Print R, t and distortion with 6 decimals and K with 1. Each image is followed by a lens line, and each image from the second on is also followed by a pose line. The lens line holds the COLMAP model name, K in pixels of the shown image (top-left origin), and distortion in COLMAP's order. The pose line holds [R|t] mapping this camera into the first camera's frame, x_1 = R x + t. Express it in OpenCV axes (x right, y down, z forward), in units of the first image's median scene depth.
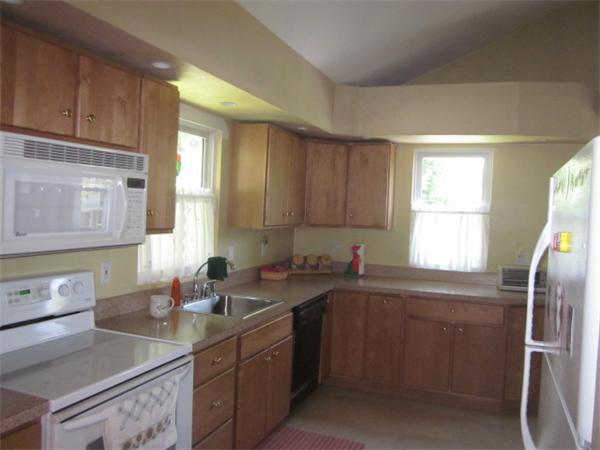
lens RADIAL K [[509.3, 0, 300.0], [0, 509.3, 225.0], [0, 0, 1]] dist [-0.038813, 0.002977]
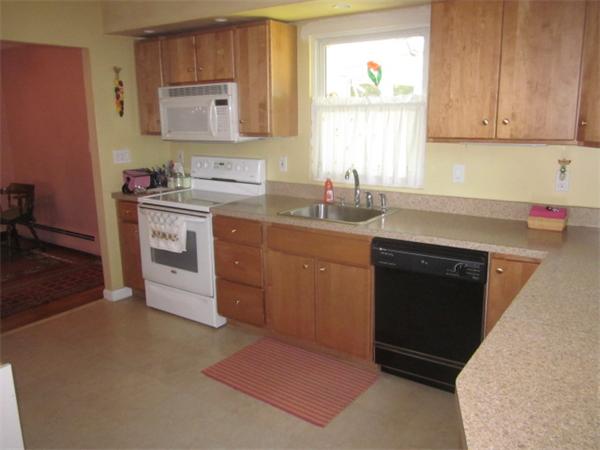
lens RADIAL K [[509.3, 0, 300.0], [0, 509.3, 225.0], [0, 0, 1]] dist [-0.038813, 0.002977]
pose [[-0.225776, 0.169218, -0.959370, 0.984905], [-0.032113, 0.982970, 0.180938, -0.000114], [0.973650, 0.071660, -0.216497, 1.300605]]
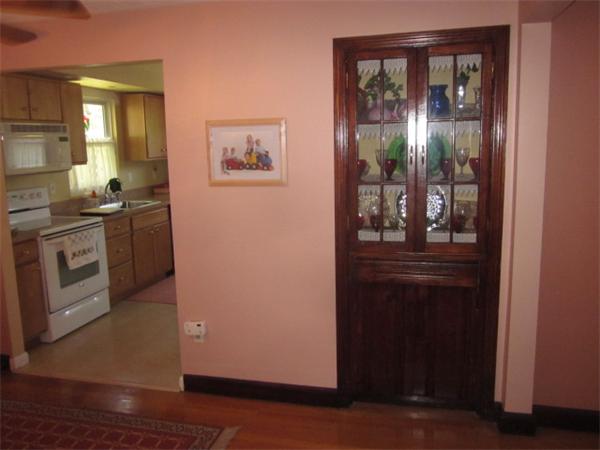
lens RADIAL K [[509.3, 0, 300.0], [0, 509.3, 225.0], [0, 0, 1]] dist [-0.038813, 0.002977]
pose [[0.989650, -0.087157, 0.114001, 0.274633], [0.071678, 0.988459, 0.133460, 0.042466], [-0.124317, -0.123907, 0.984476, -0.893300]]
